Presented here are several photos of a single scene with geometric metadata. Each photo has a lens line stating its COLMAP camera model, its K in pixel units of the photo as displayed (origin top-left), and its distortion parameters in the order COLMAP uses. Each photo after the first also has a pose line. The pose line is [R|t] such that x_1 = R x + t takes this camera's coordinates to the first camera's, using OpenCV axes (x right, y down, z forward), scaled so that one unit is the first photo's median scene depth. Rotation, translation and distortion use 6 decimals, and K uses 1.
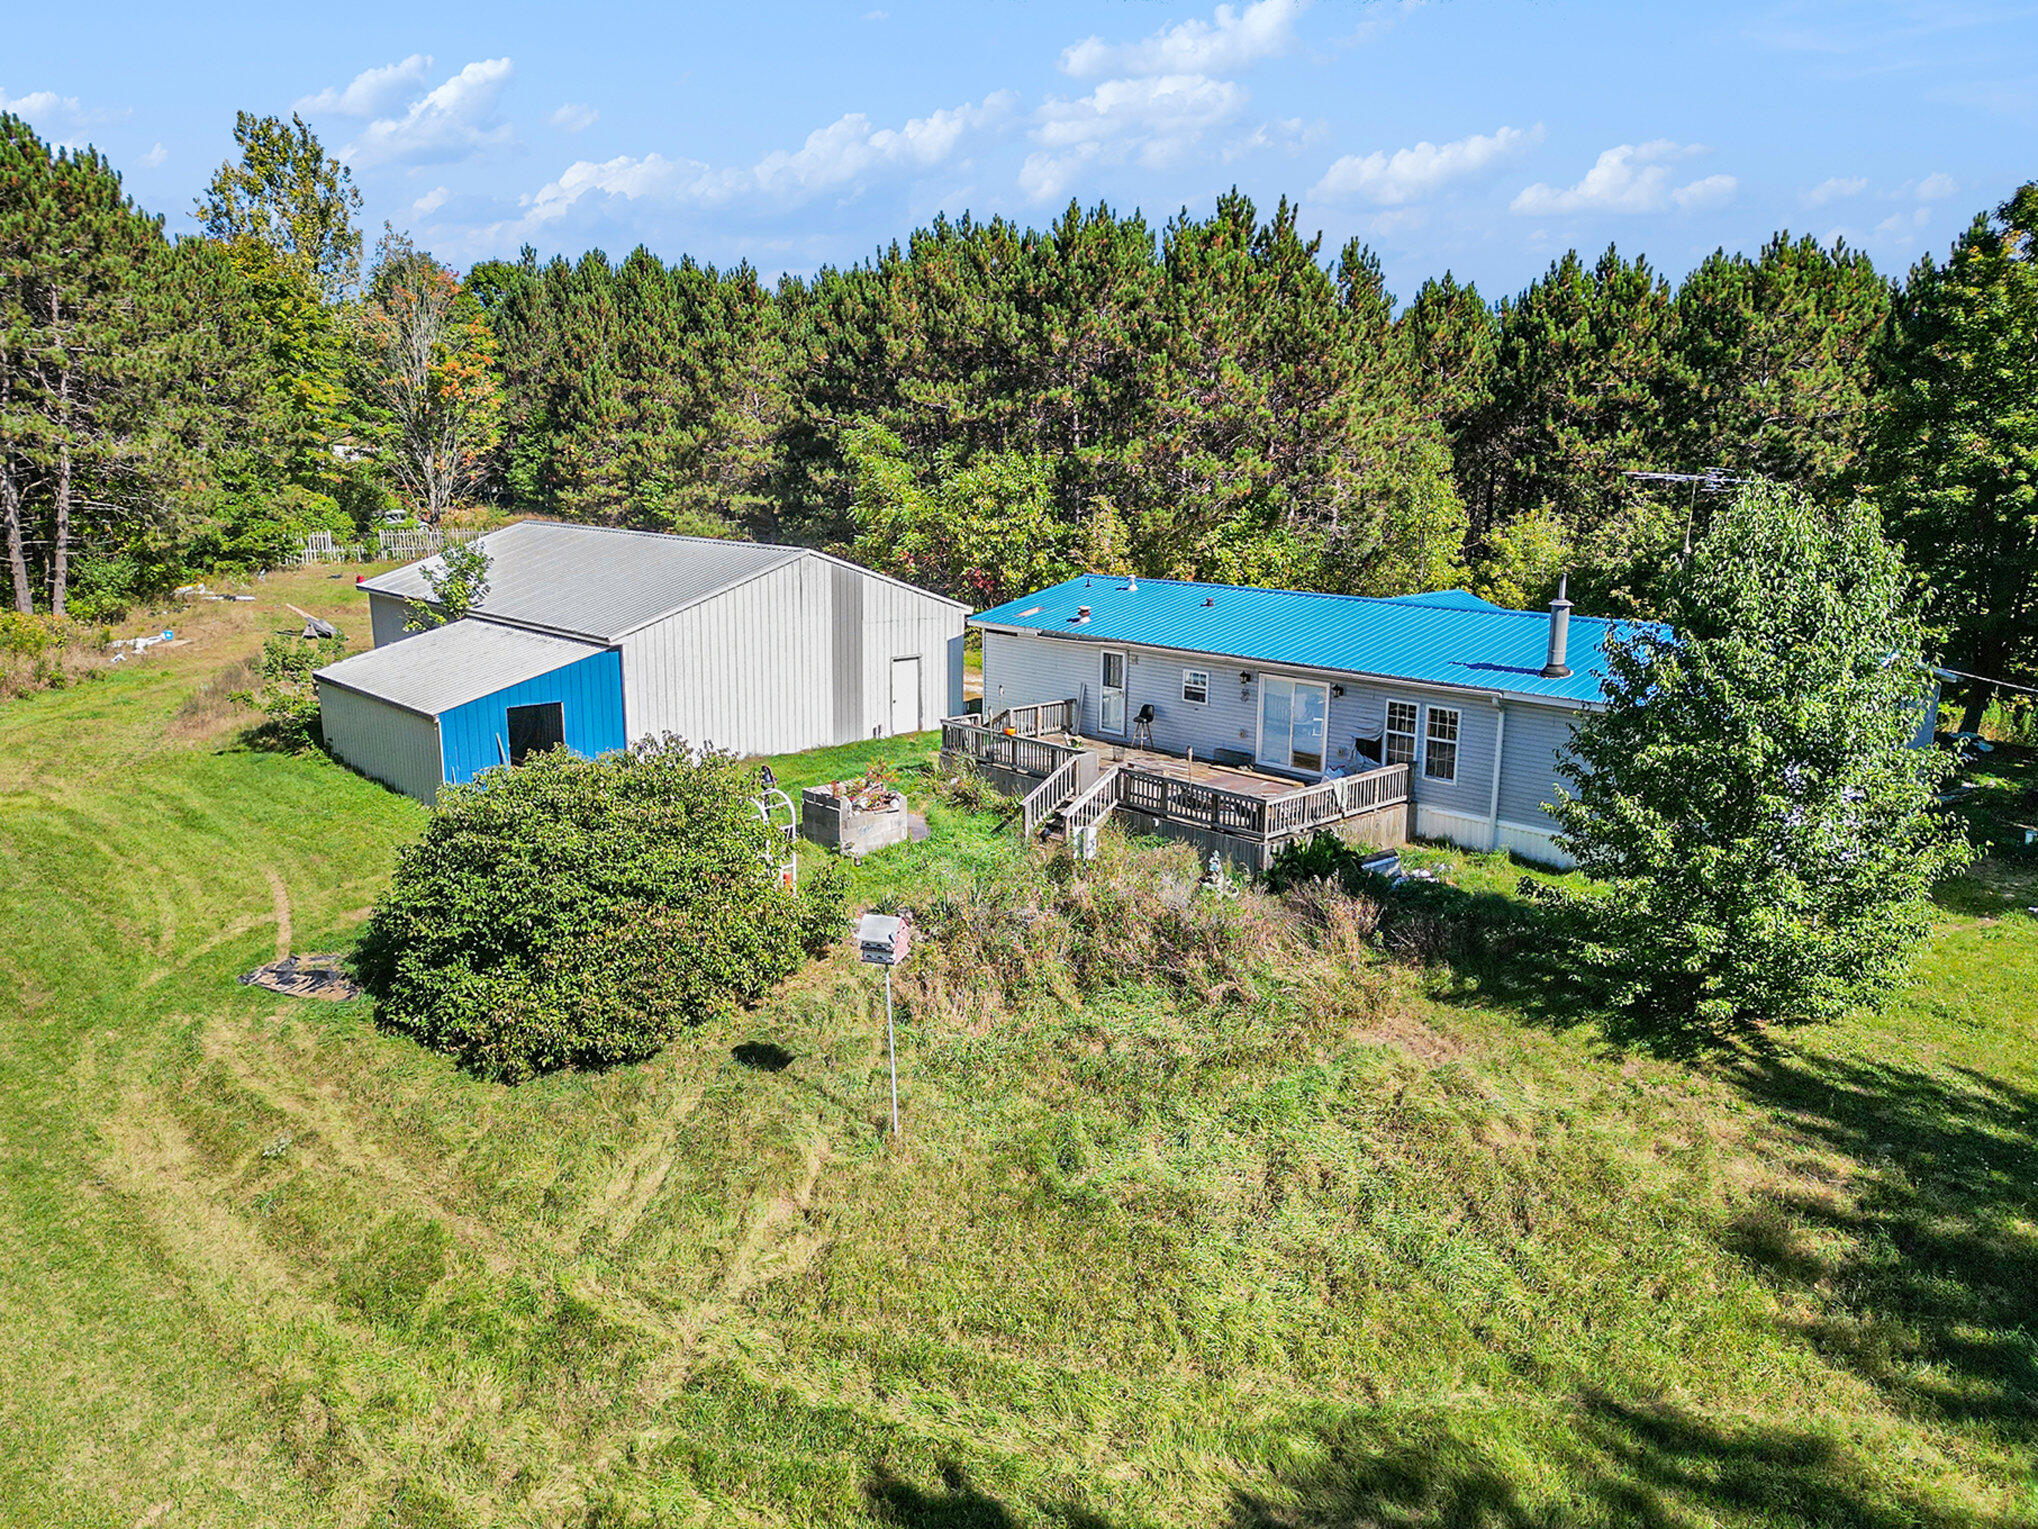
lens RADIAL K [[1414.7, 0, 1002.3], [0, 1414.7, 775.7], [0, 0, 1]] dist [0.056969, -0.031757]
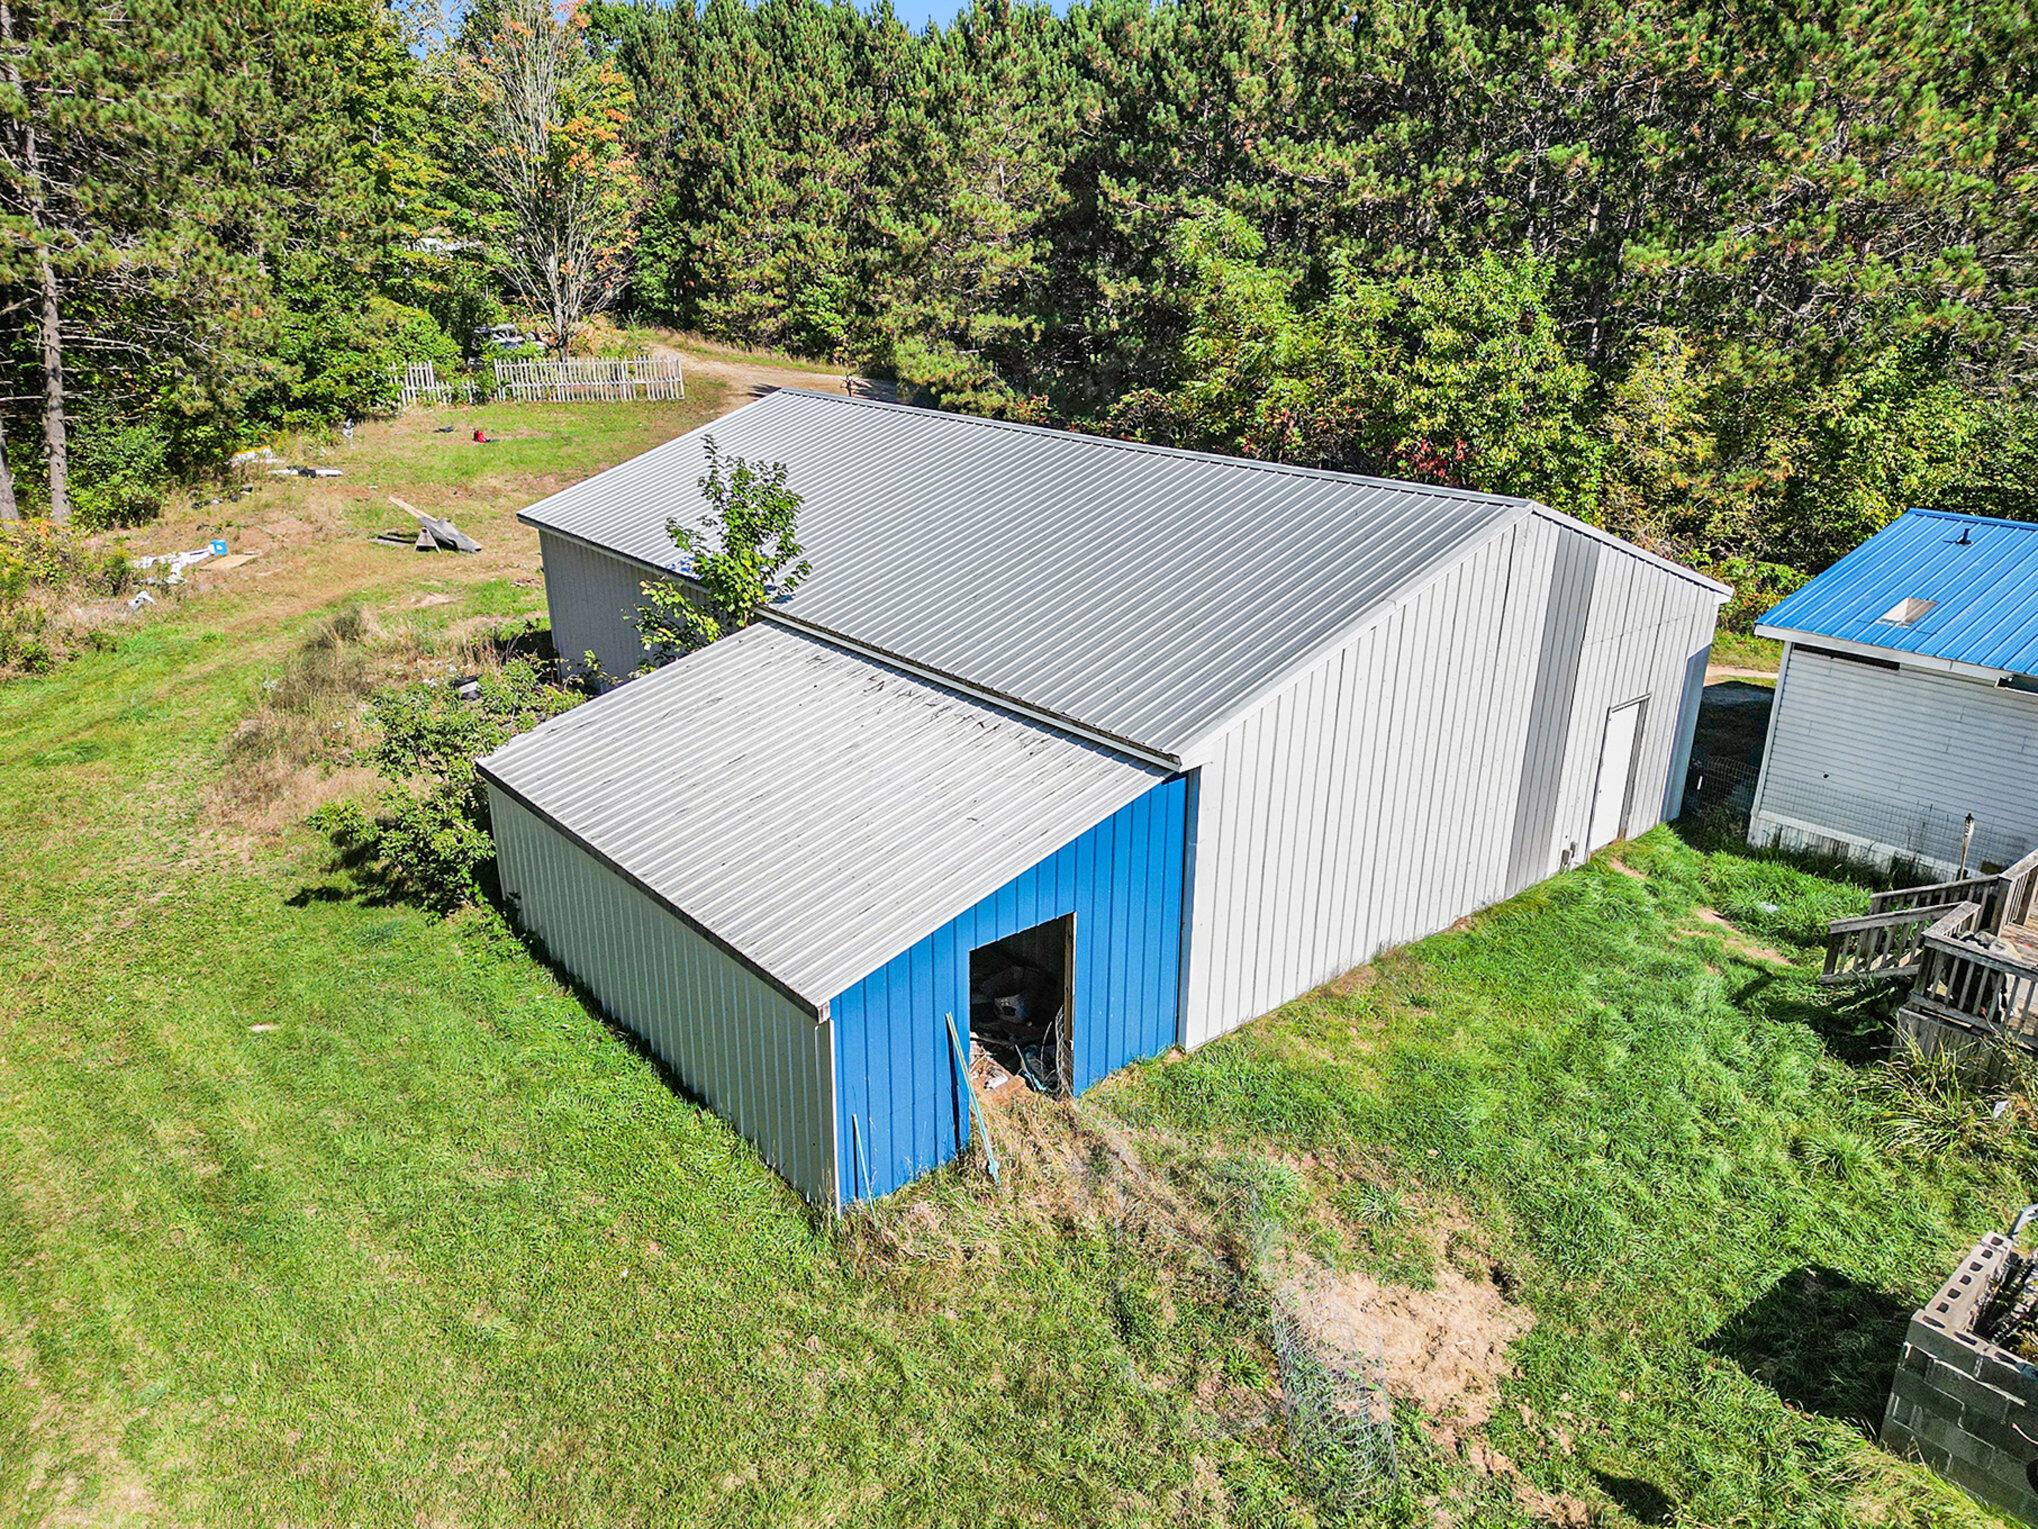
lens RADIAL K [[1414.7, 0, 1020.1], [0, 1414.7, 773.9], [0, 0, 1]] dist [0.056969, -0.031757]
pose [[0.998962, 0.014148, -0.043289, -0.180549], [-0.008209, 0.990891, 0.134414, -0.086847], [0.044797, -0.133919, 0.989979, 0.345884]]
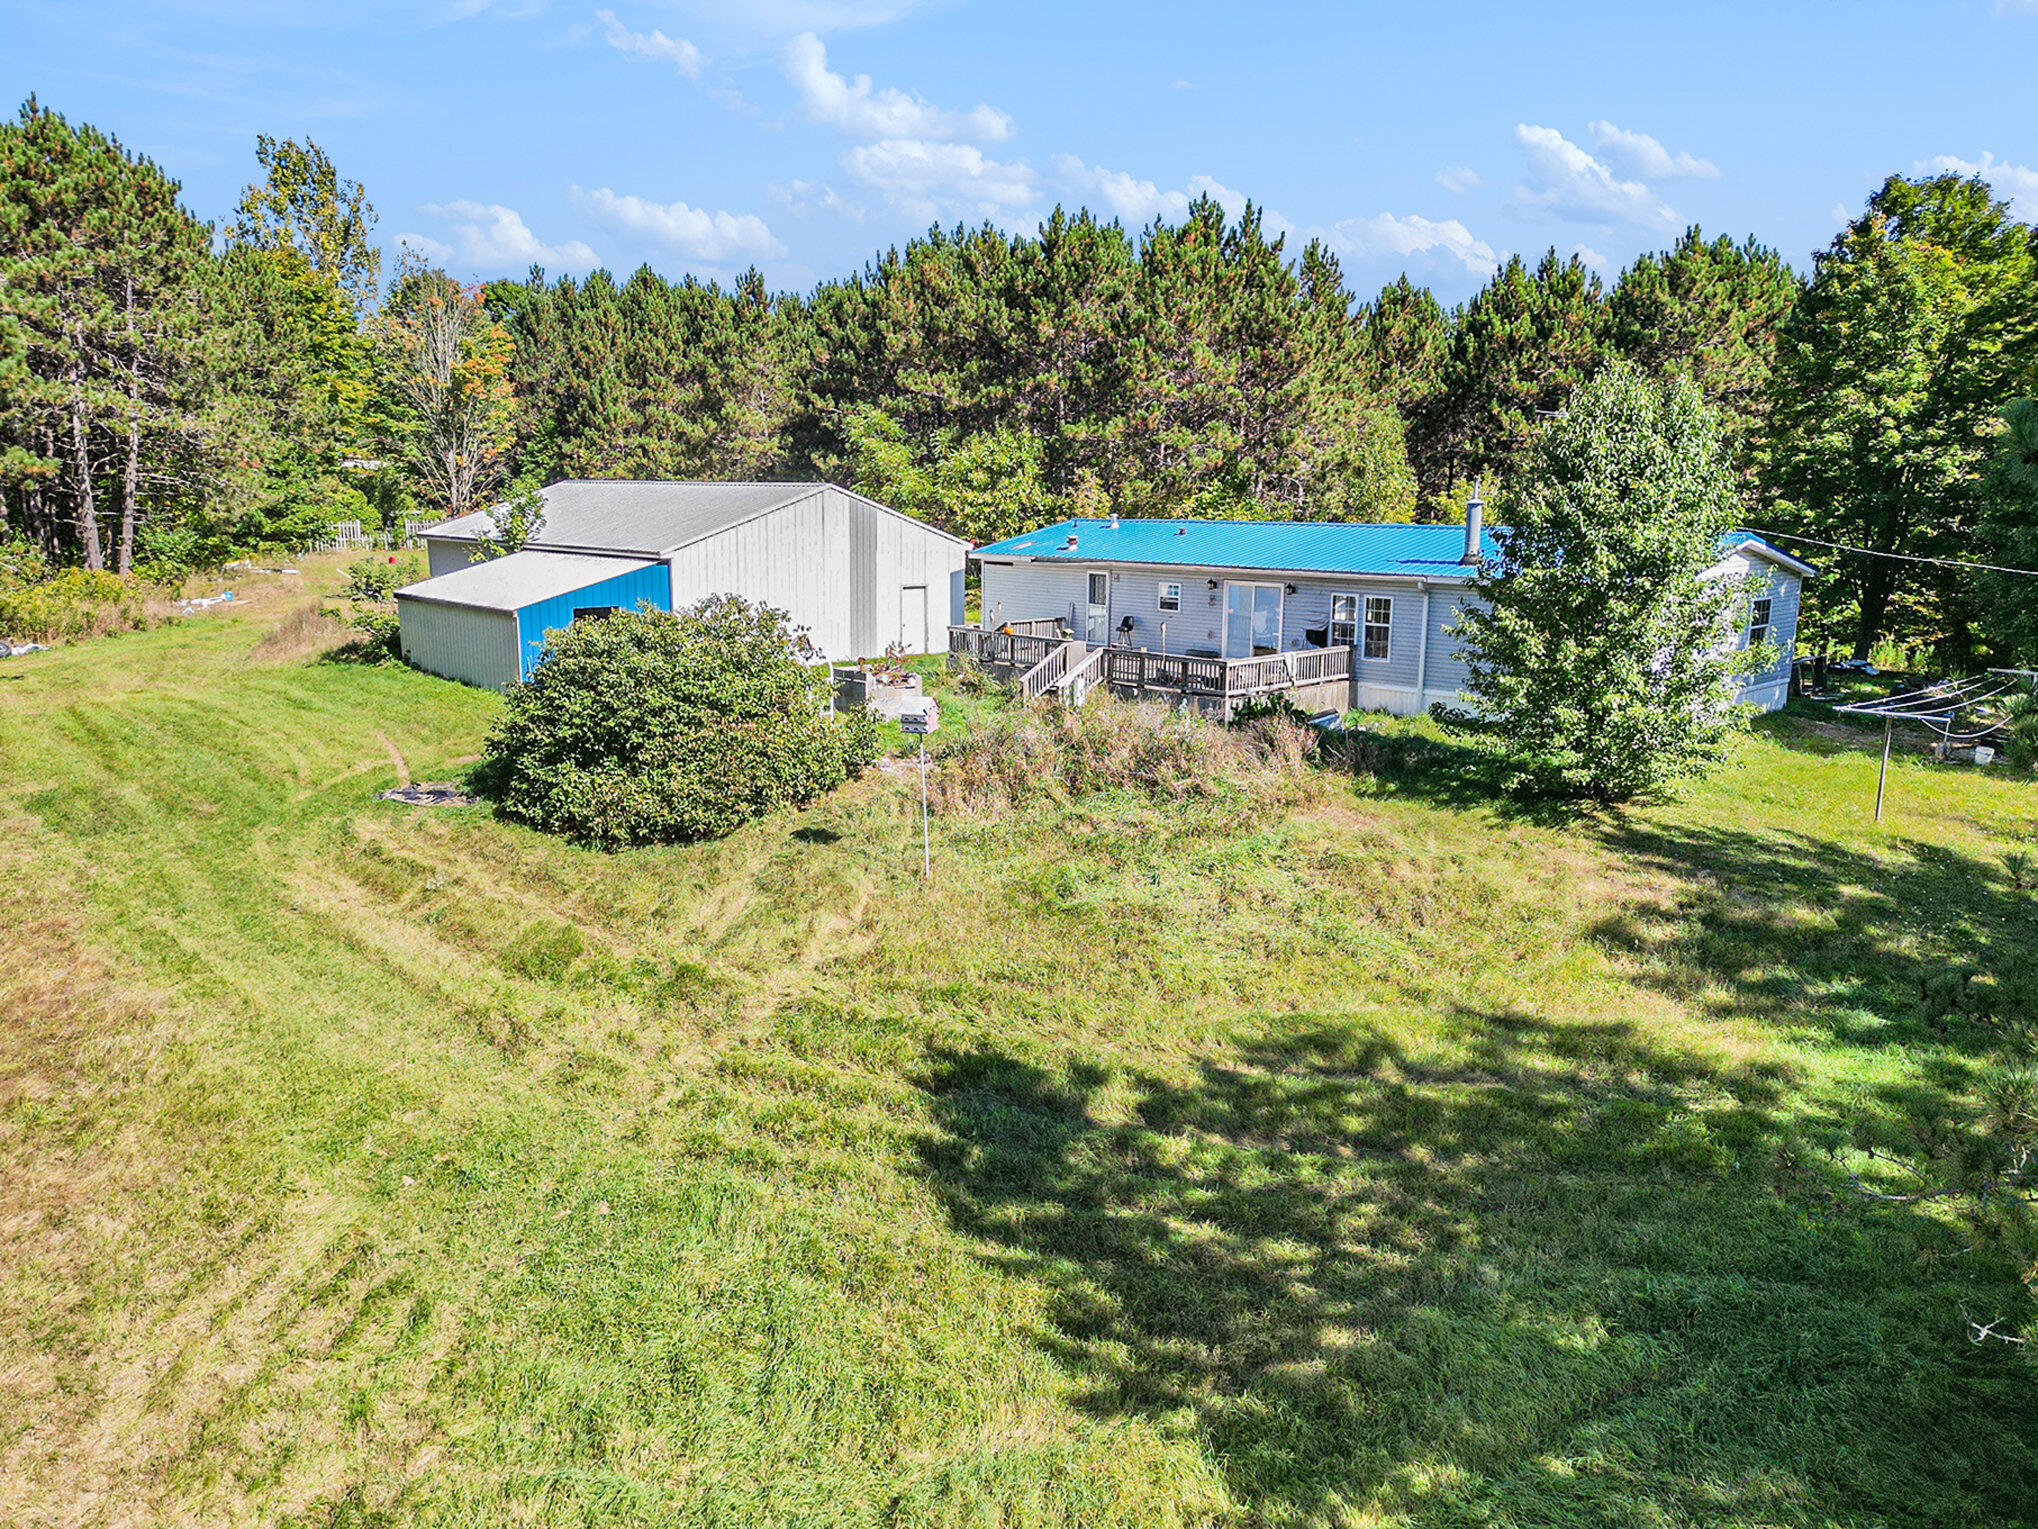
lens RADIAL K [[1414.7, 0, 996.9], [0, 1414.7, 767.8], [0, 0, 1]] dist [0.056969, -0.031757]
pose [[0.999964, -0.002011, 0.008257, -0.008062], [0.002255, 0.999557, -0.029663, 0.066471], [-0.008194, 0.029680, 0.999526, -0.087151]]
